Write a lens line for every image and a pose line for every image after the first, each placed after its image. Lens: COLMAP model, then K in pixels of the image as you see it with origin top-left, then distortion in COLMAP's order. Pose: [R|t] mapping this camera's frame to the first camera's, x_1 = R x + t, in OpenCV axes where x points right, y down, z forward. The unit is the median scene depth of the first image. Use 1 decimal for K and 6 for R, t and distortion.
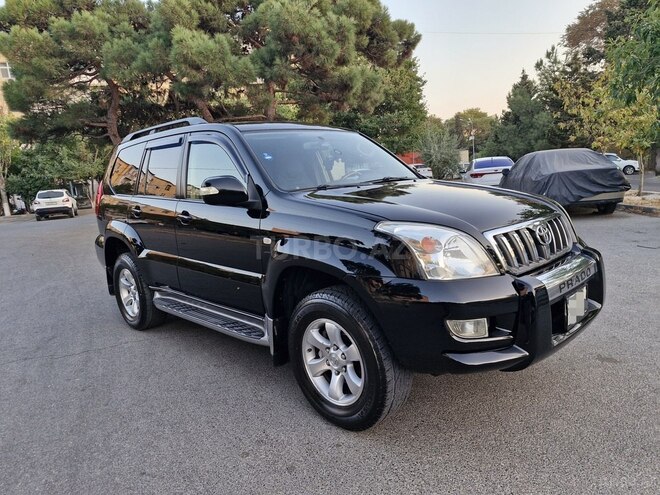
lens RADIAL K [[457.5, 0, 326.9], [0, 457.5, 253.2], [0, 0, 1]] dist [0.052424, -0.048397]
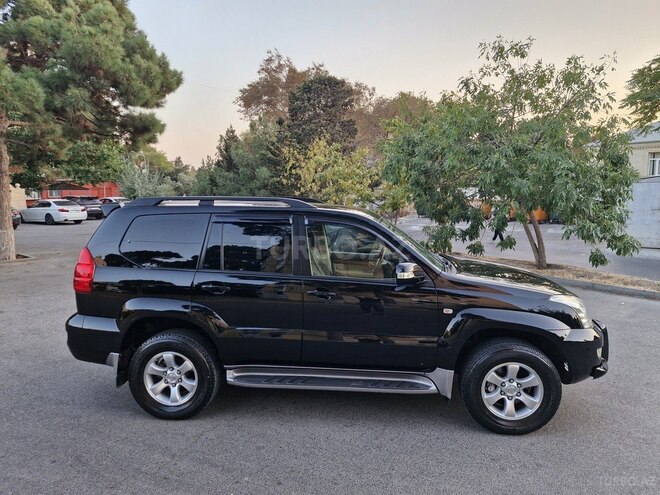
lens RADIAL K [[457.5, 0, 328.2], [0, 457.5, 242.5], [0, 0, 1]] dist [0.052424, -0.048397]
pose [[0.755925, 0.002130, 0.654655, -1.107399], [0.057354, 0.995934, -0.069467, -0.135754], [-0.652141, 0.090059, 0.752729, 0.164201]]
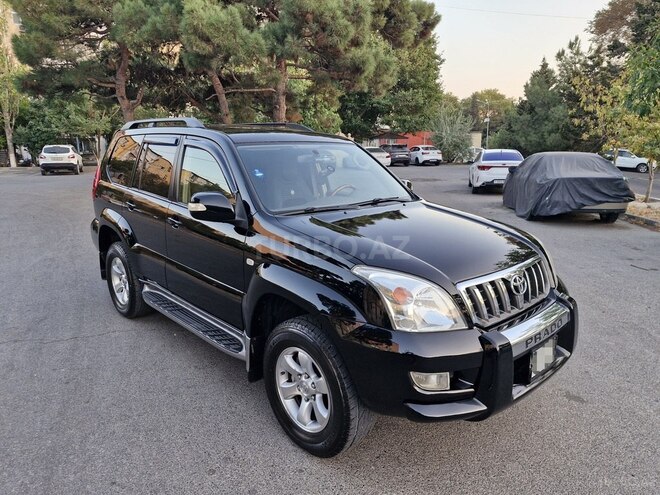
lens RADIAL K [[457.5, 0, 324.1], [0, 457.5, 253.5], [0, 0, 1]] dist [0.052424, -0.048397]
pose [[0.996852, 0.078784, -0.008849, 0.035027], [-0.078072, 0.994947, 0.063132, -0.105928], [0.013778, -0.062243, 0.997966, -0.010220]]
